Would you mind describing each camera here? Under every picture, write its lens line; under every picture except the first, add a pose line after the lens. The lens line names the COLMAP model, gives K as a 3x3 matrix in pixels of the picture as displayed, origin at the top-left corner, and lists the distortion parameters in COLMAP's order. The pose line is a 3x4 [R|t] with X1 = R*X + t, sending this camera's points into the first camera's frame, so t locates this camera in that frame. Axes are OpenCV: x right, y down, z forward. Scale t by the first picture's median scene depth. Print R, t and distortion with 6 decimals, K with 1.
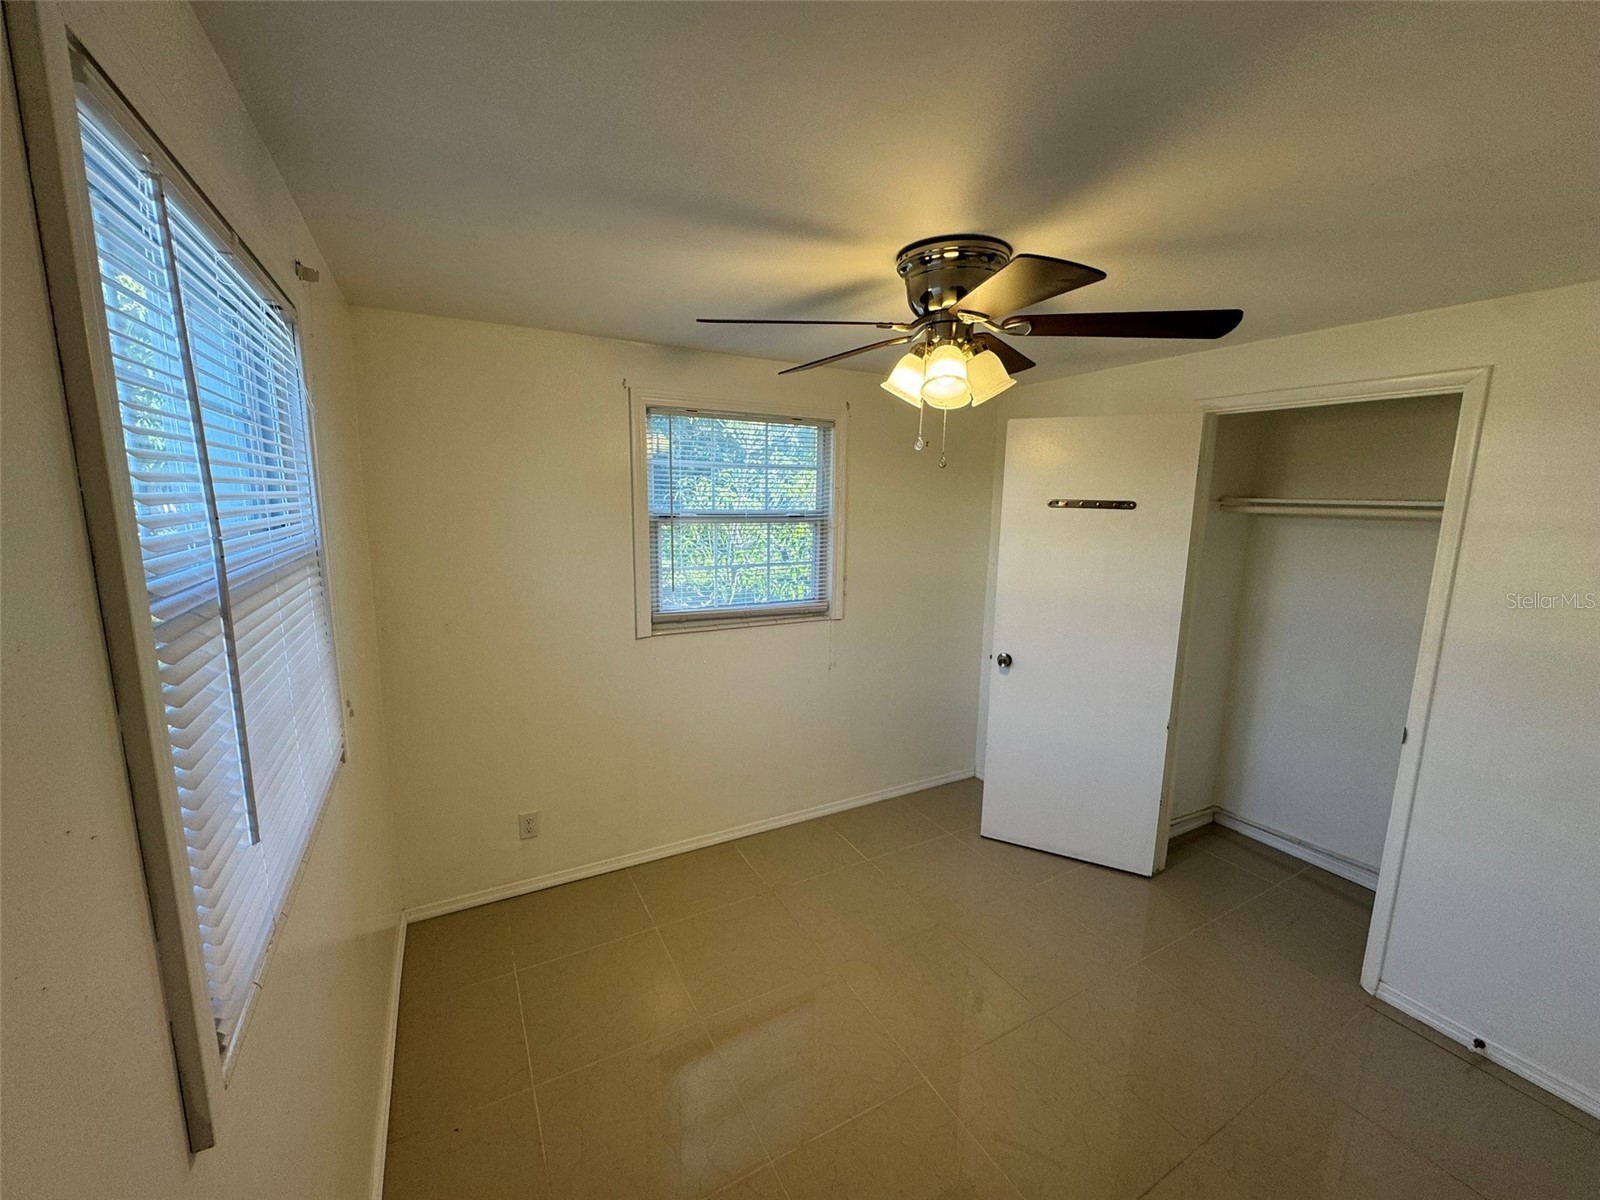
lens RADIAL K [[637.0, 0, 798.7], [0, 637.0, 596.2], [0, 0, 1]] dist [-0.003760, -0.000187]
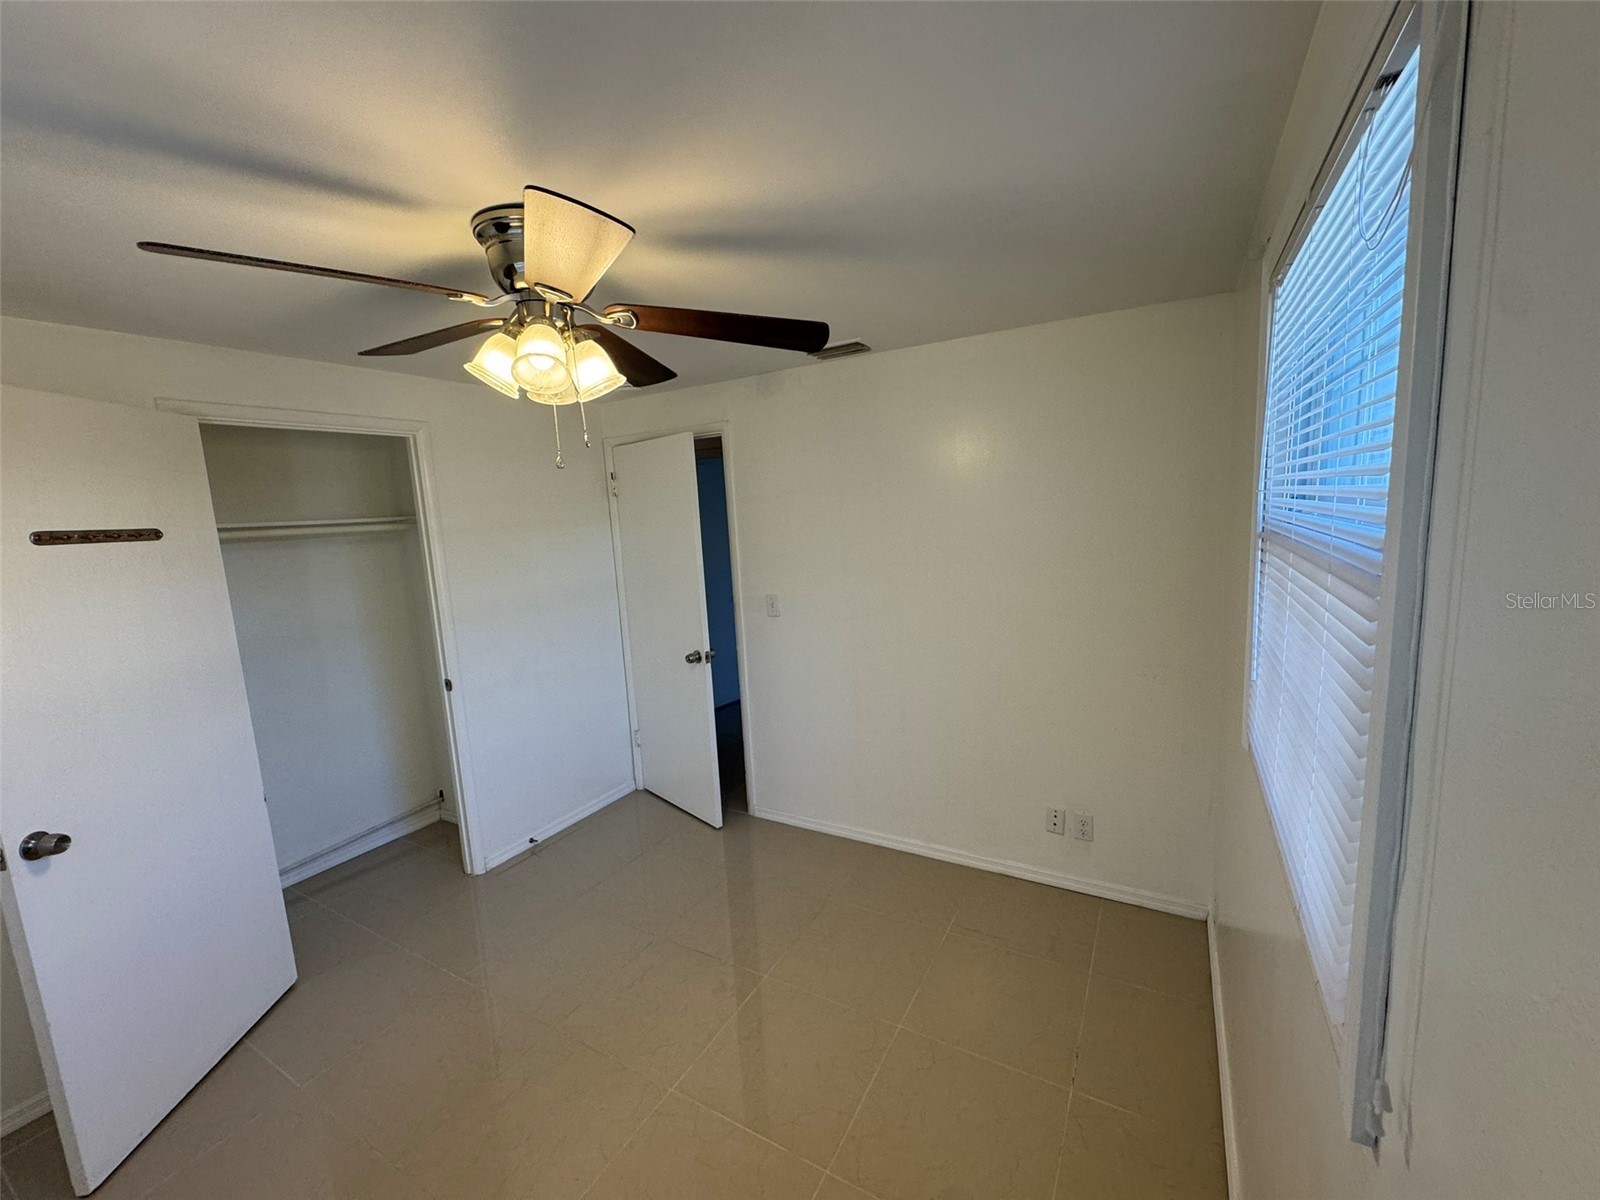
lens RADIAL K [[637.0, 0, 798.7], [0, 637.0, 596.2], [0, 0, 1]] dist [-0.003760, -0.000187]
pose [[-0.524036, -0.098747, 0.845952, -0.547816], [0.186104, 0.955977, 0.226875, -0.126437], [-0.831115, 0.276326, -0.482589, 0.930906]]
